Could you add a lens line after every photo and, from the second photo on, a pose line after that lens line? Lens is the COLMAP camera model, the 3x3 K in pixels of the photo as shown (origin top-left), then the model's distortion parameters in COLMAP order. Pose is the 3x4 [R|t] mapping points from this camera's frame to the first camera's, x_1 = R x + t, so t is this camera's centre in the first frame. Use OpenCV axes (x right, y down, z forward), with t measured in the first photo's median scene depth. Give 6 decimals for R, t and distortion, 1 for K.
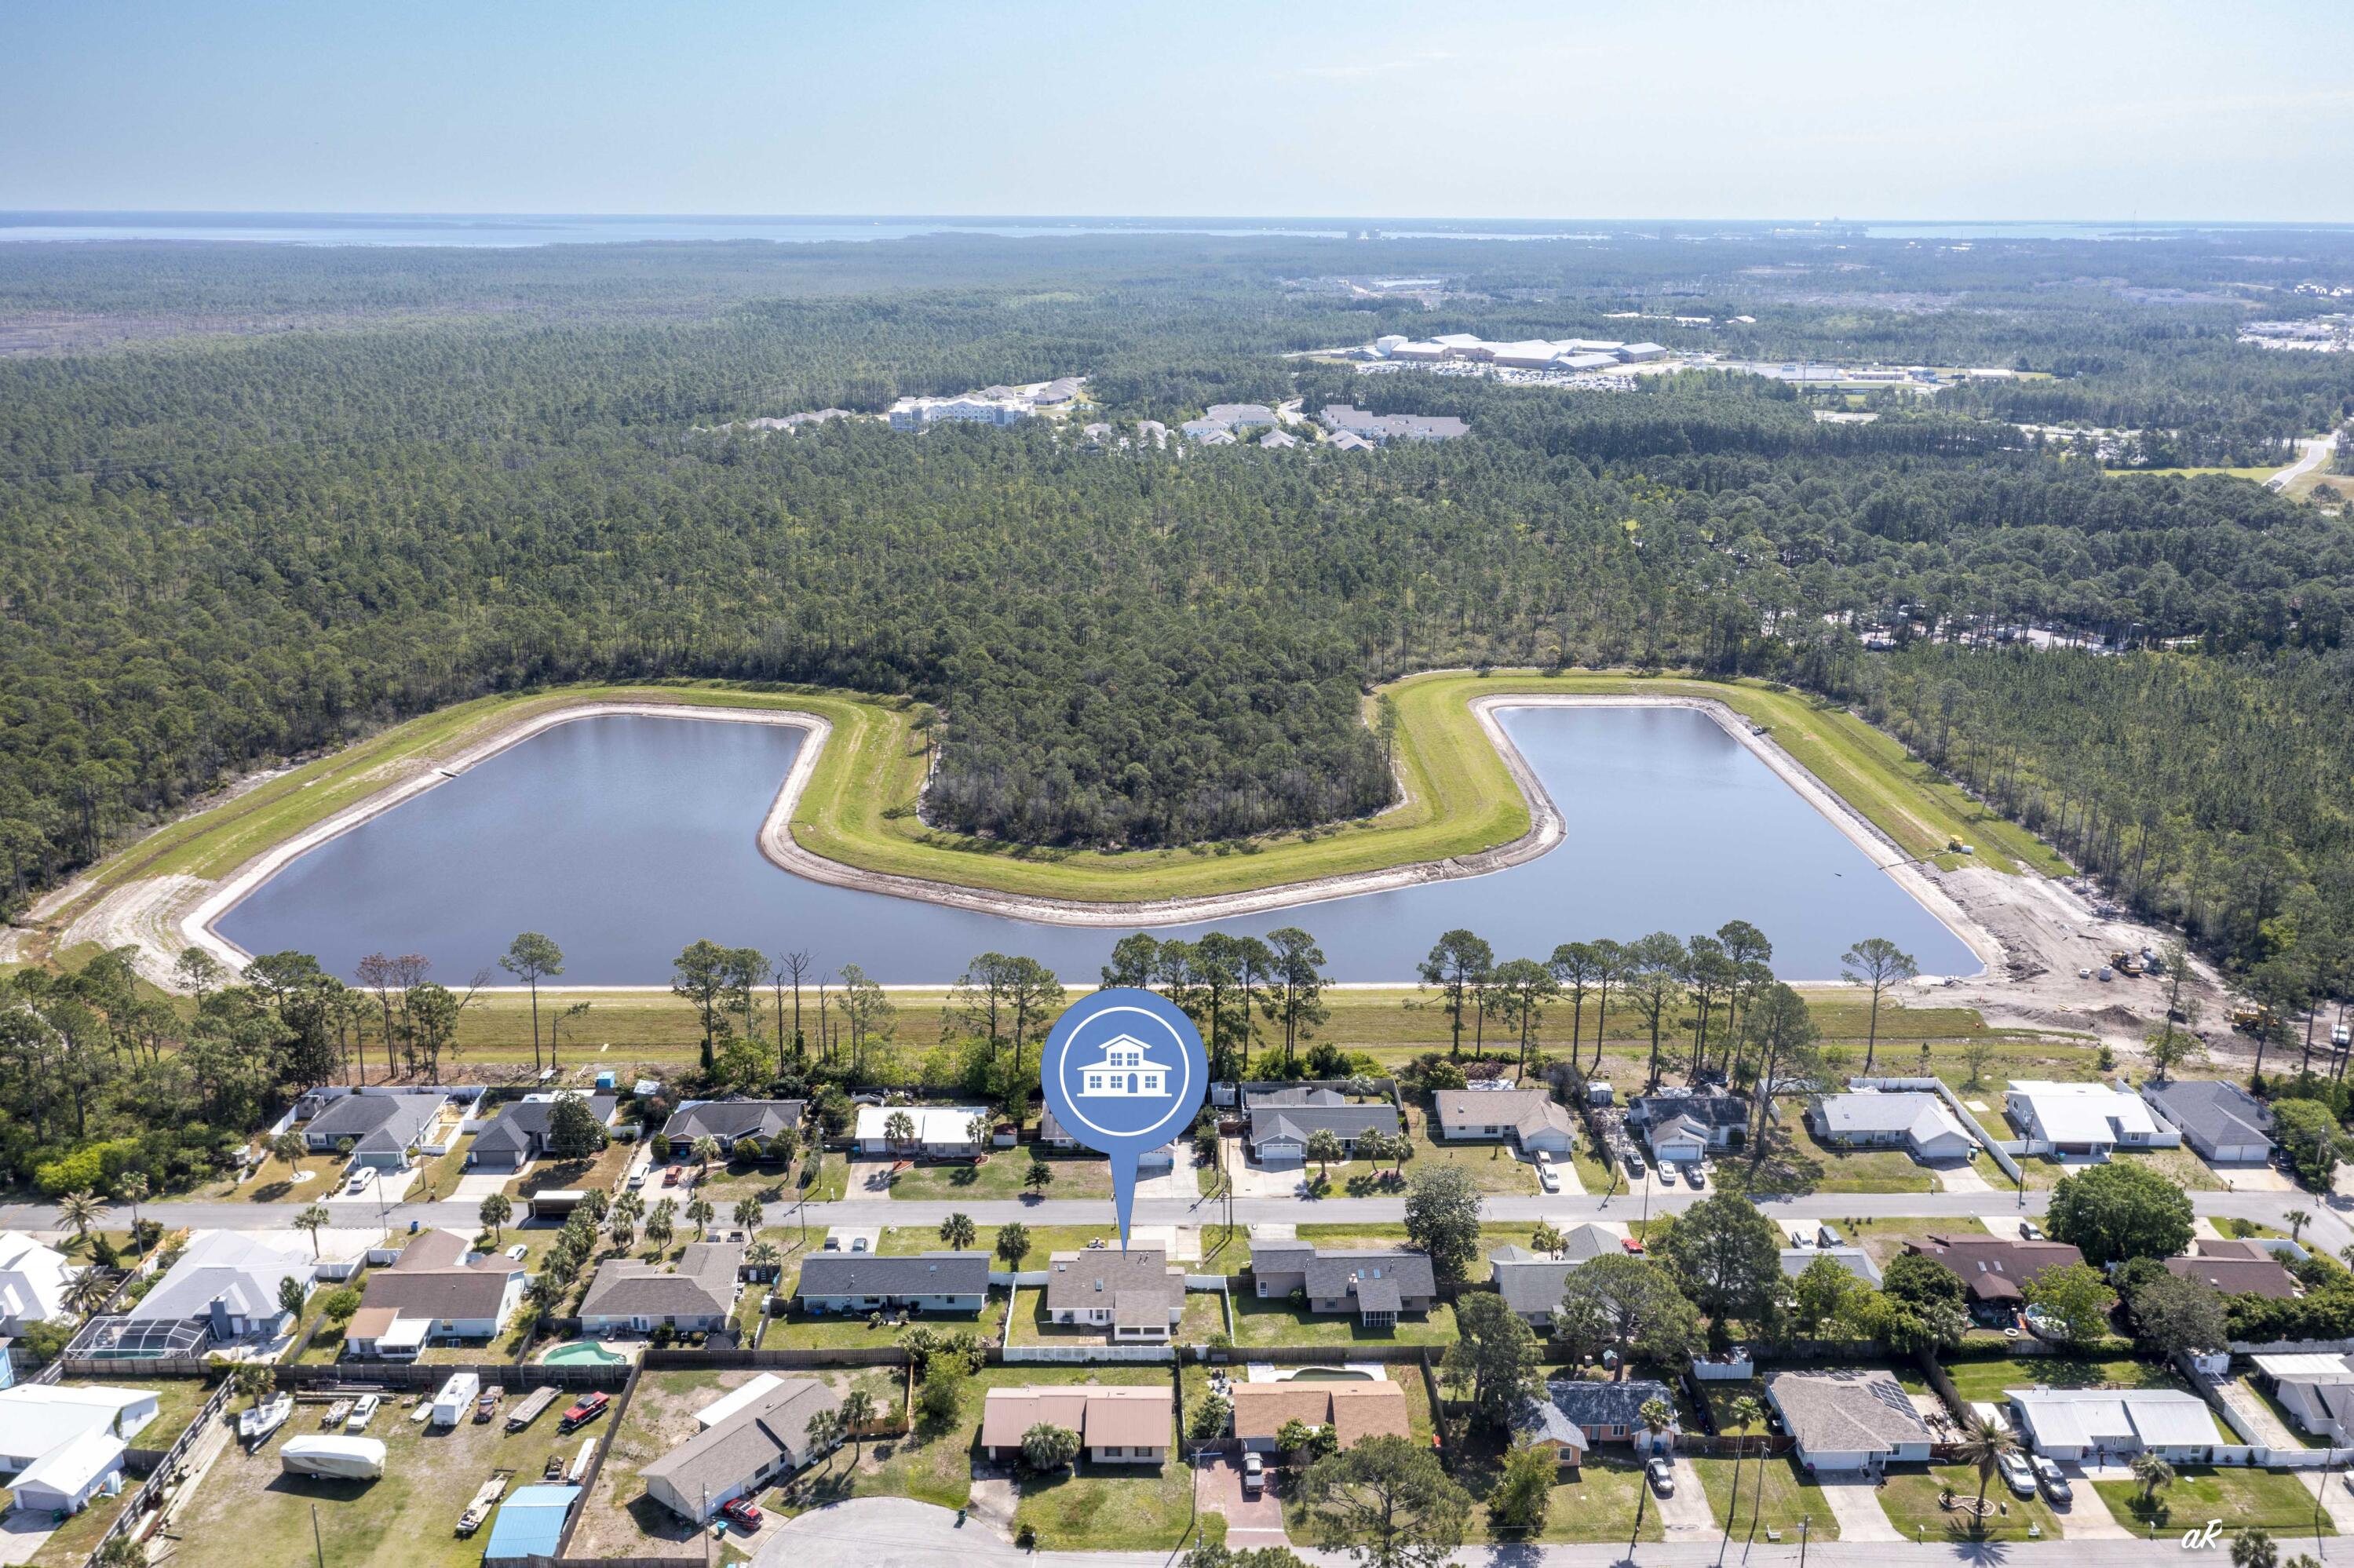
lens RADIAL K [[1787.8, 0, 1177.0], [0, 1787.8, 784.0], [0, 0, 1]] dist [0.001881, 0.000991]
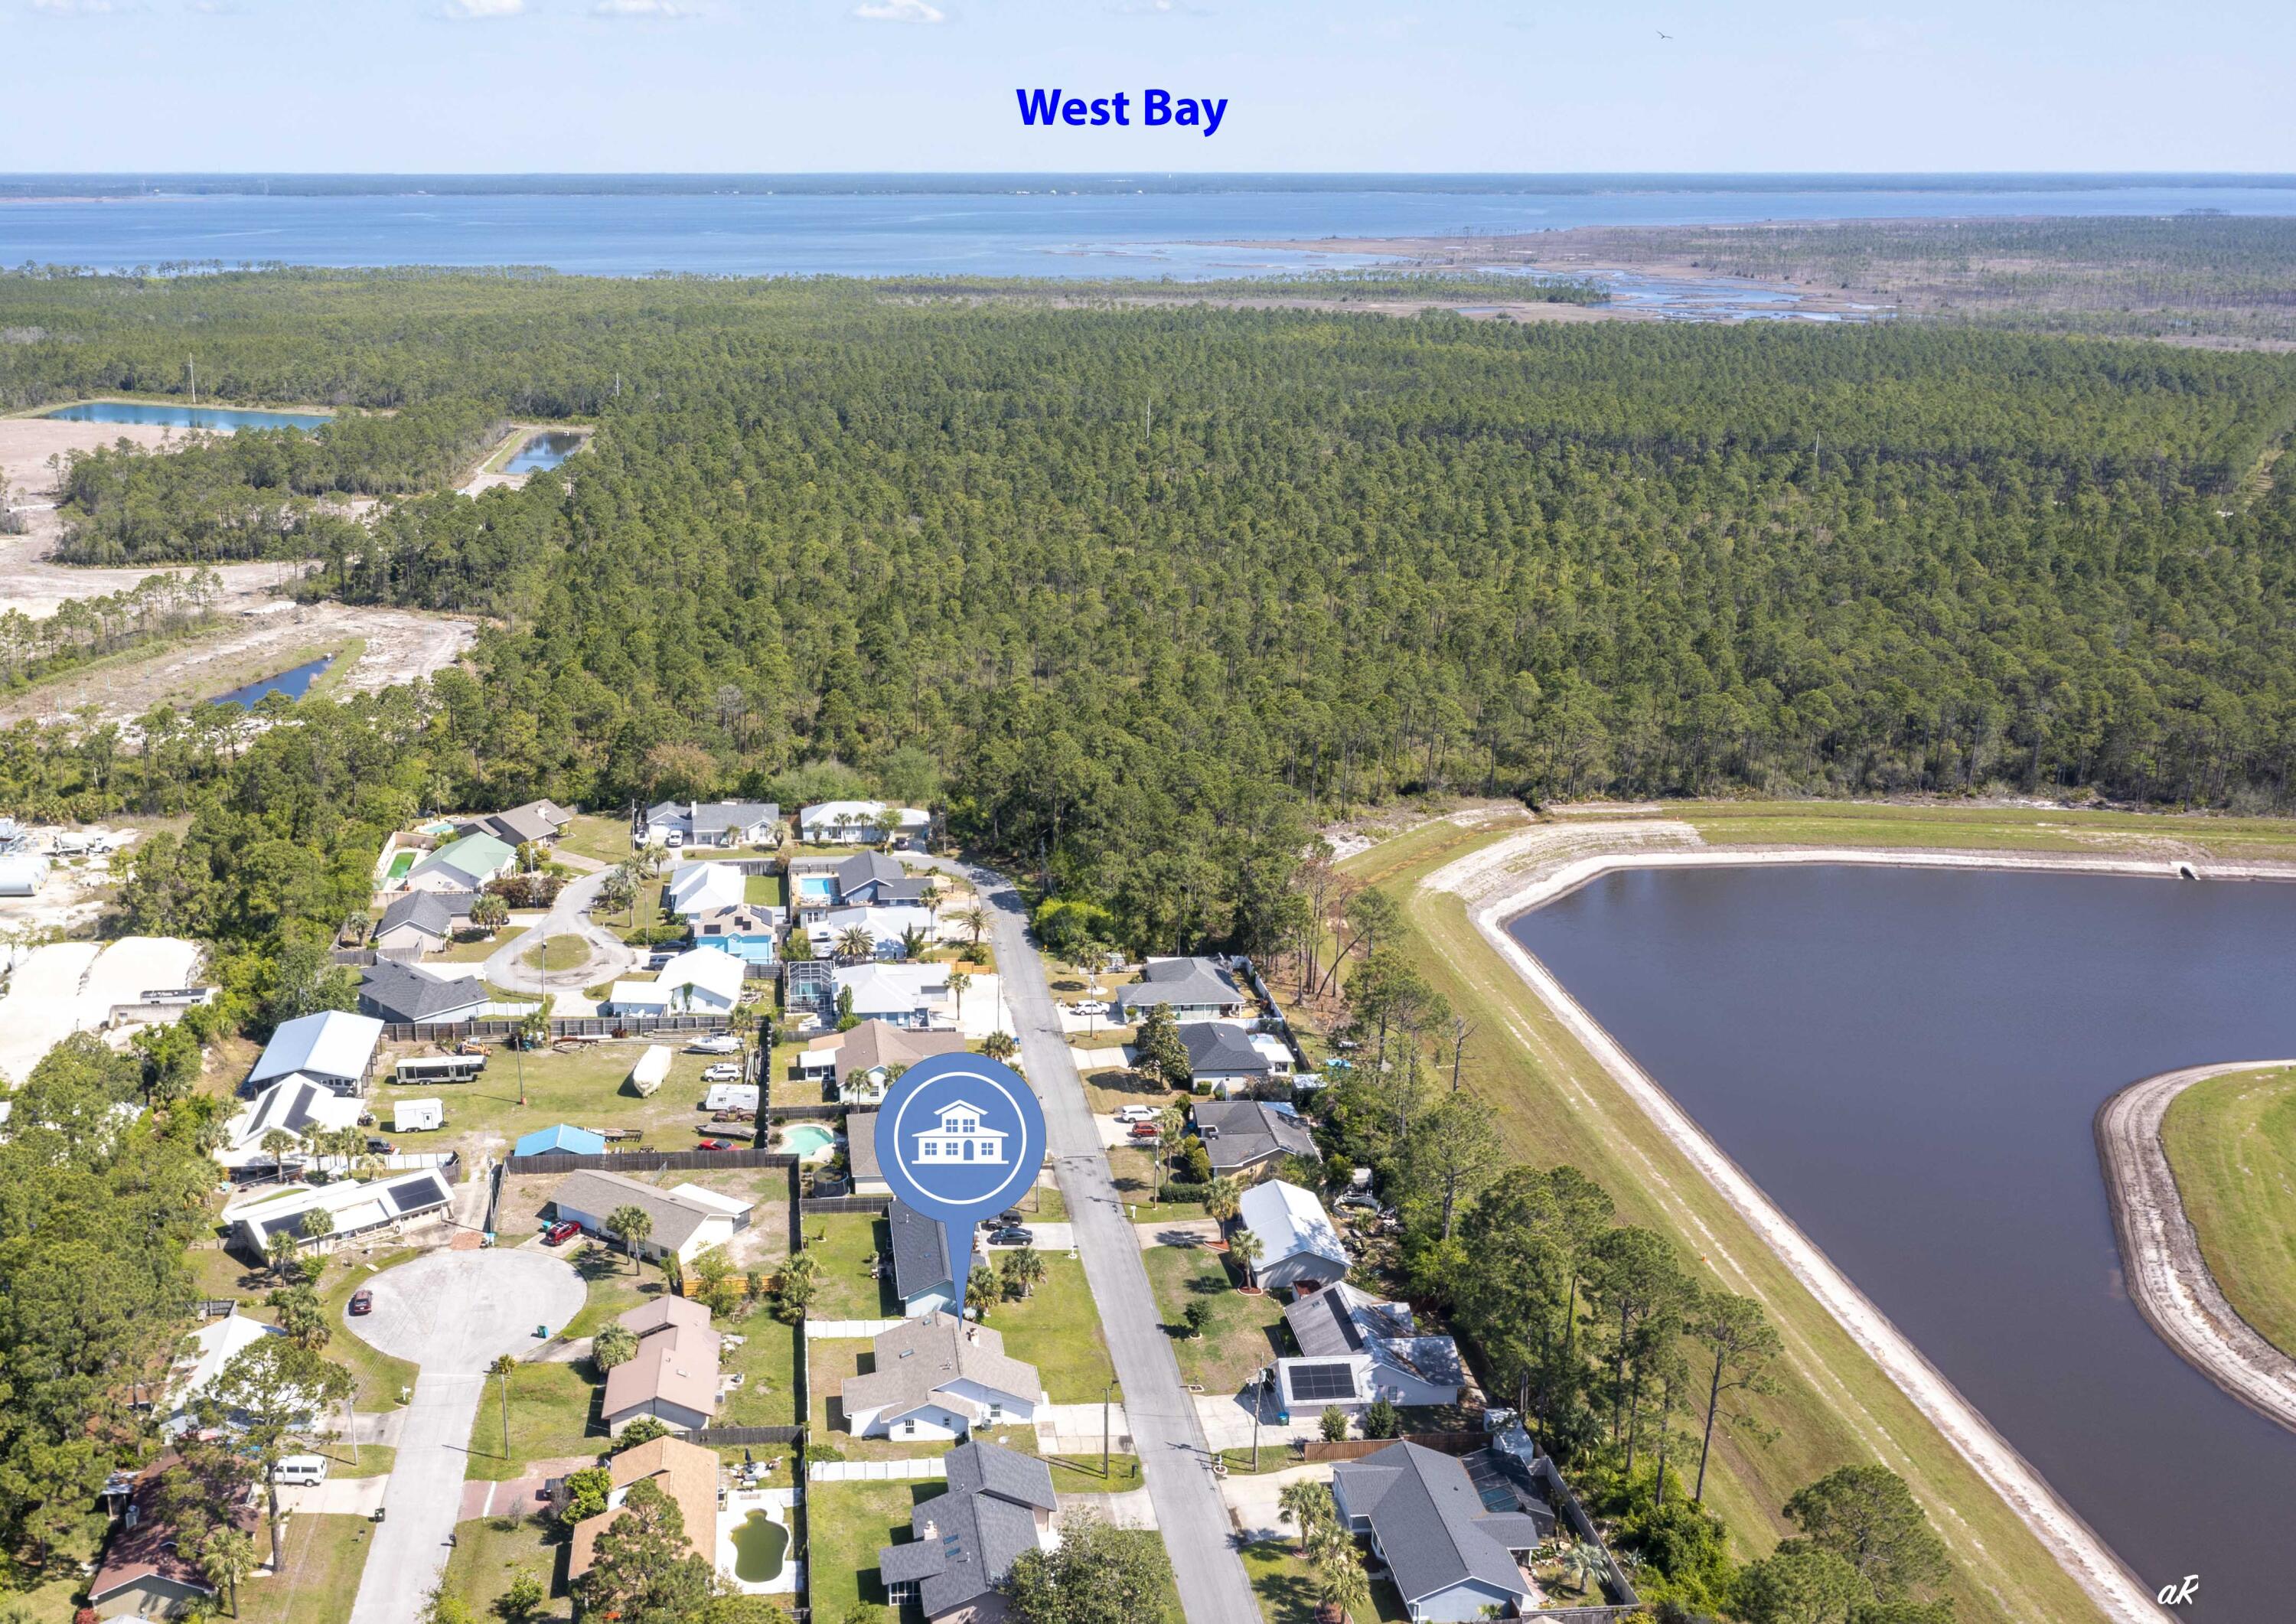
lens RADIAL K [[1987.3, 0, 1148.0], [0, 1987.3, 812.0], [0, 0, 1]] dist [0.001238, 0.004328]
pose [[0.157217, 0.296880, -0.941884, 0.715204], [-0.297637, 0.923642, 0.241449, -0.216156], [0.941645, 0.242379, 0.233574, 0.691842]]
